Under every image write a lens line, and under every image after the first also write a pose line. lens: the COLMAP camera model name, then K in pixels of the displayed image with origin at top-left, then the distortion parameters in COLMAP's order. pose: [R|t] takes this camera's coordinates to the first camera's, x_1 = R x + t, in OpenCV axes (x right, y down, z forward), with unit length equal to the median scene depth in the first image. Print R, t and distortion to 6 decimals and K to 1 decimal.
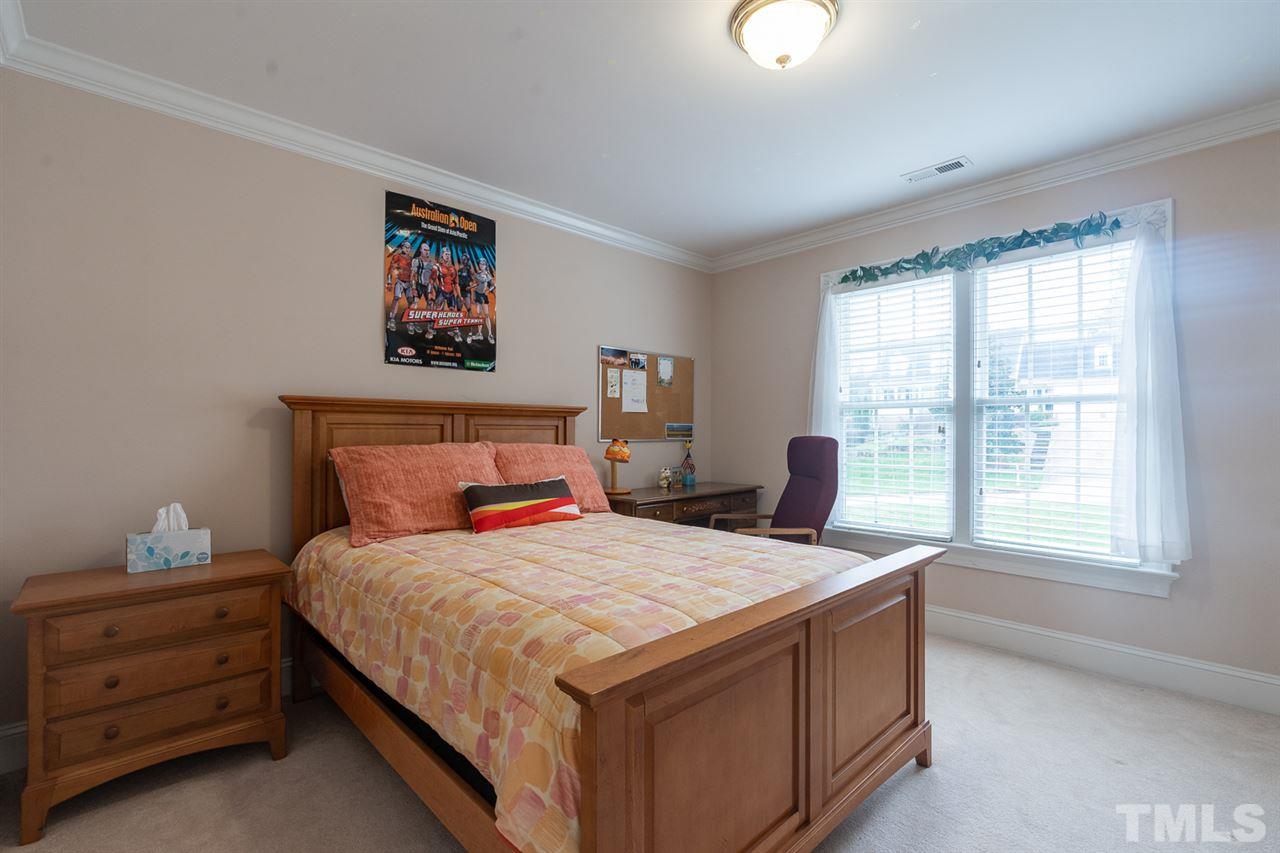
lens RADIAL K [[583.3, 0, 622.4], [0, 583.3, 431.4], [0, 0, 1]] dist [0.000134, 0.000117]
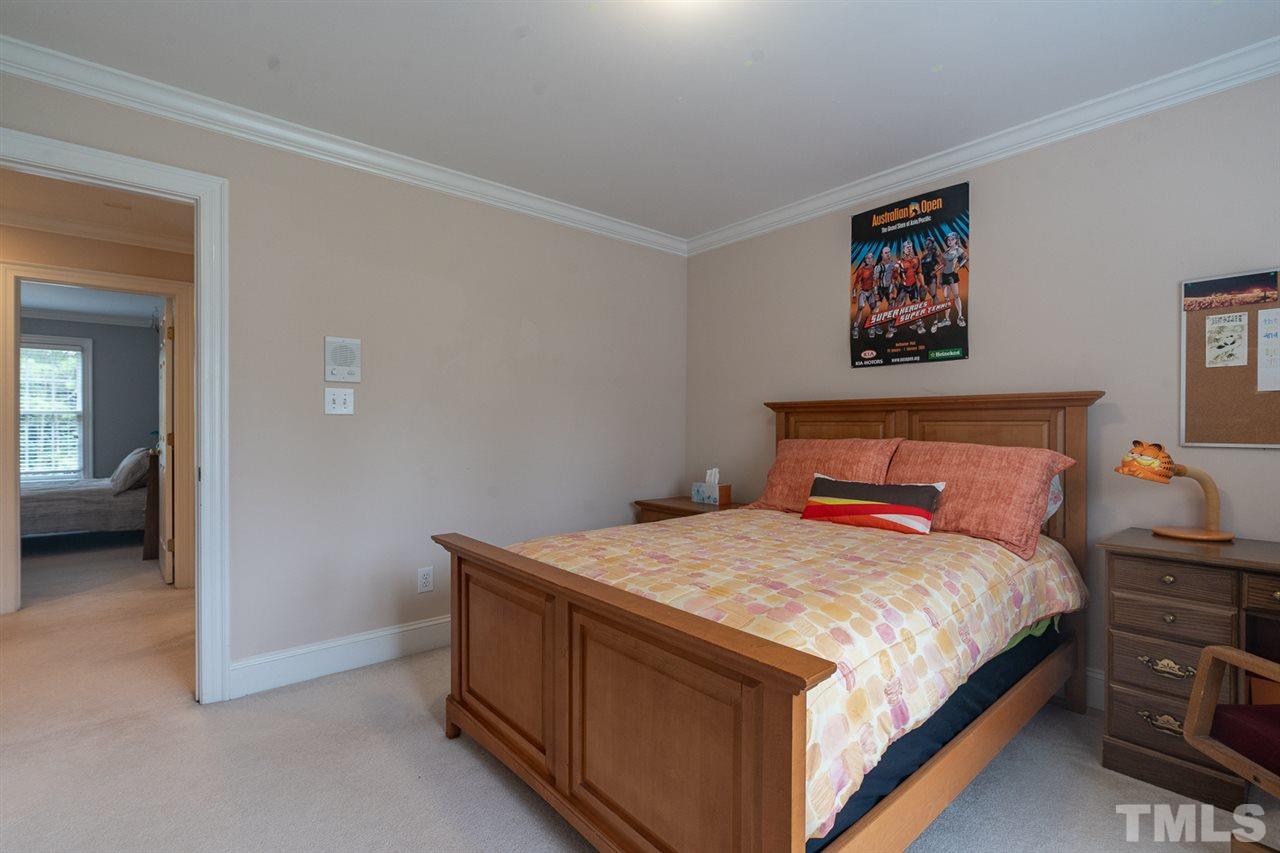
lens RADIAL K [[583.3, 0, 622.4], [0, 583.3, 431.4], [0, 0, 1]] dist [0.000134, 0.000117]
pose [[-0.057970, 0.005151, -0.998305, 0.706326], [-0.002231, 0.999984, 0.005289, 0.001638], [0.998316, 0.002533, -0.057957, 0.576947]]
